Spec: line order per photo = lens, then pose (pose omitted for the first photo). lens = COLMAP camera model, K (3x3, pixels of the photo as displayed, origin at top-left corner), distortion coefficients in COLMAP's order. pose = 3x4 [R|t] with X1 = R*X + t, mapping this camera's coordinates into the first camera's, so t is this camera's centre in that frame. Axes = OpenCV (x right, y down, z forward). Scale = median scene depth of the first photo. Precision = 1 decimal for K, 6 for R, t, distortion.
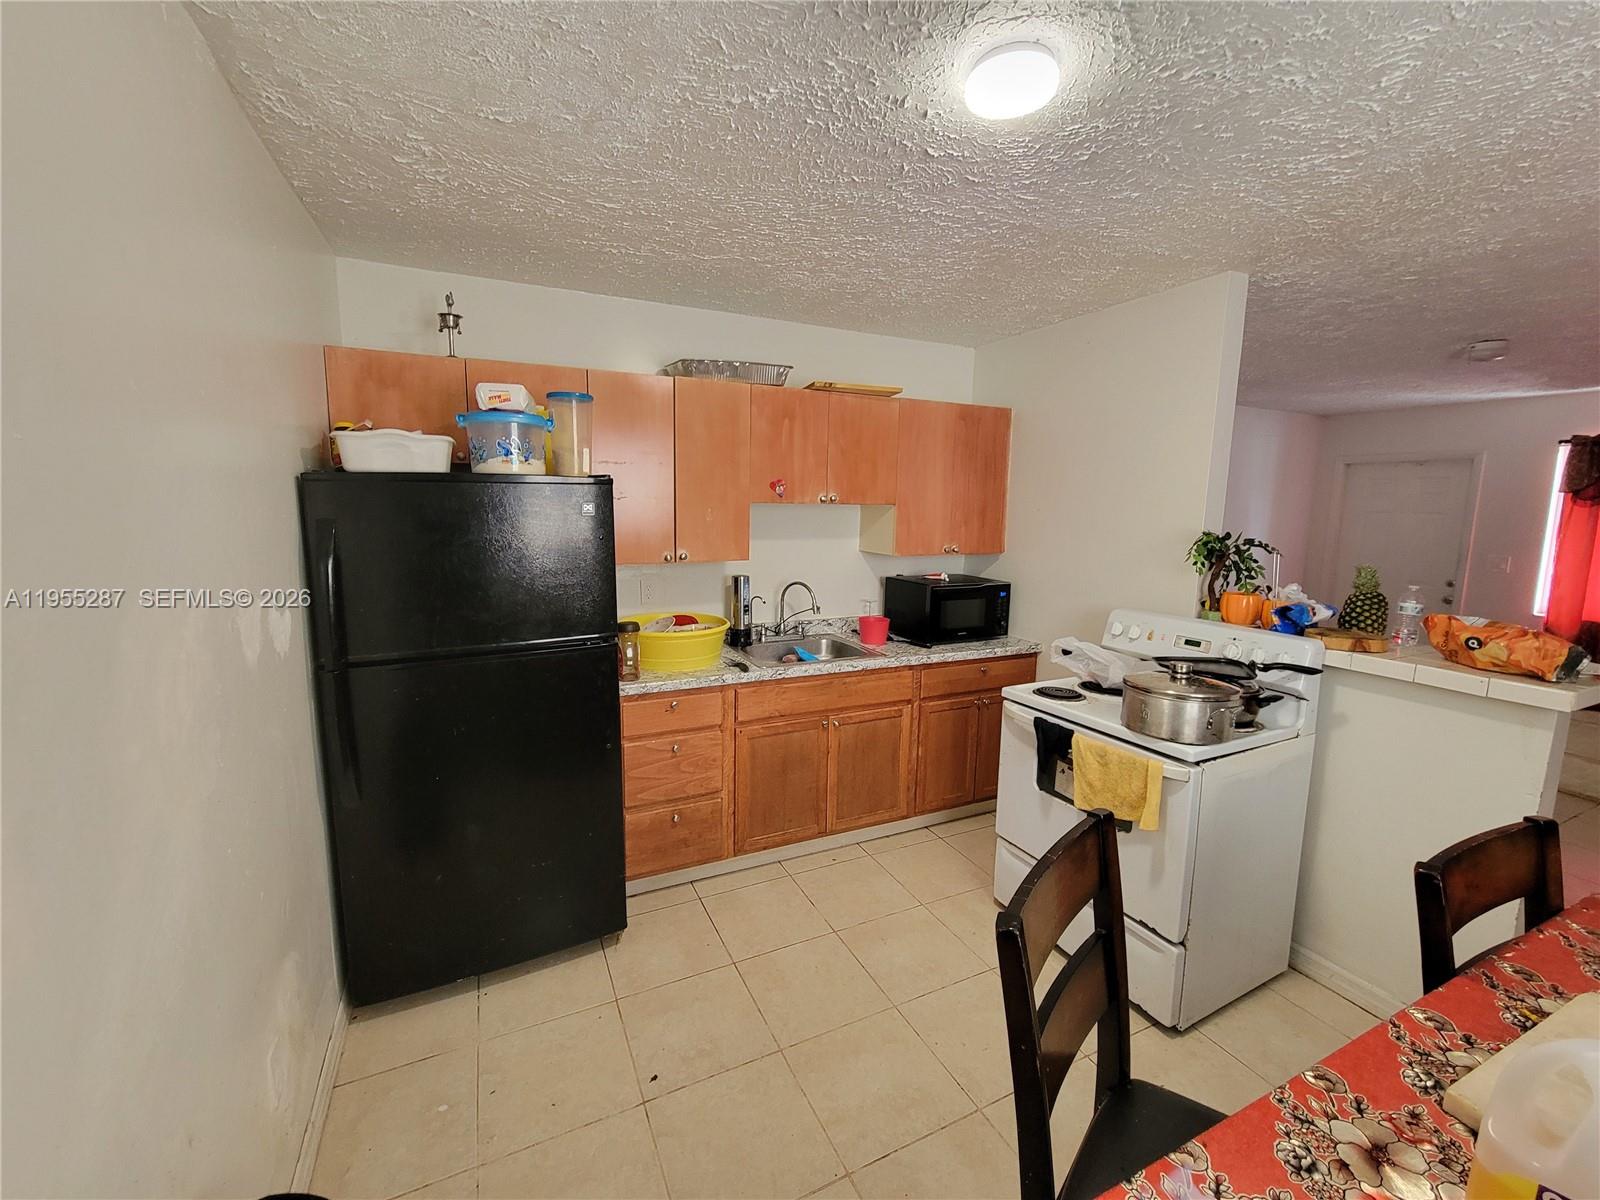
lens RADIAL K [[652.9, 0, 796.0], [0, 652.9, 599.2], [0, 0, 1]] dist [0.001634, -0.000208]
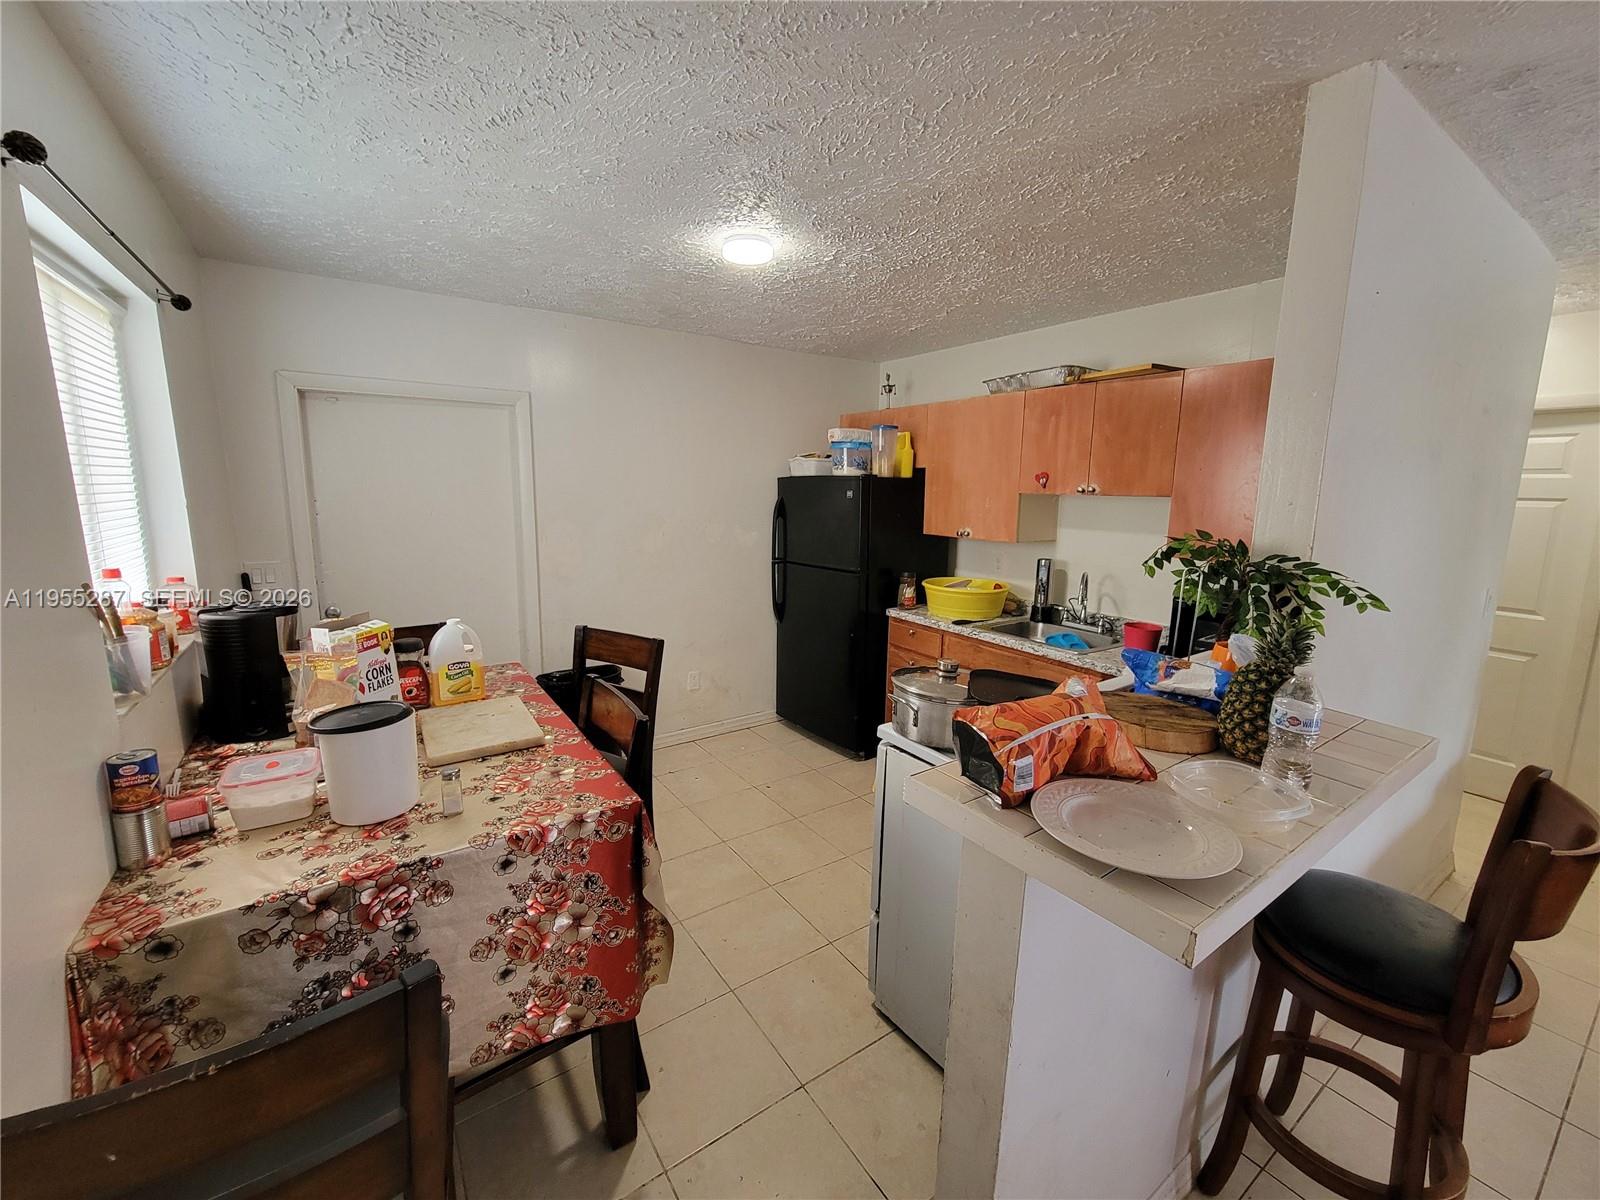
lens RADIAL K [[652.9, 0, 798.4], [0, 652.9, 594.6], [0, 0, 1]] dist [0.001634, -0.000208]
pose [[0.154265, 0.154242, -0.975916, 1.026275], [-0.158350, 0.978831, 0.129672, -0.058040], [0.975258, 0.134533, 0.175423, 0.431817]]
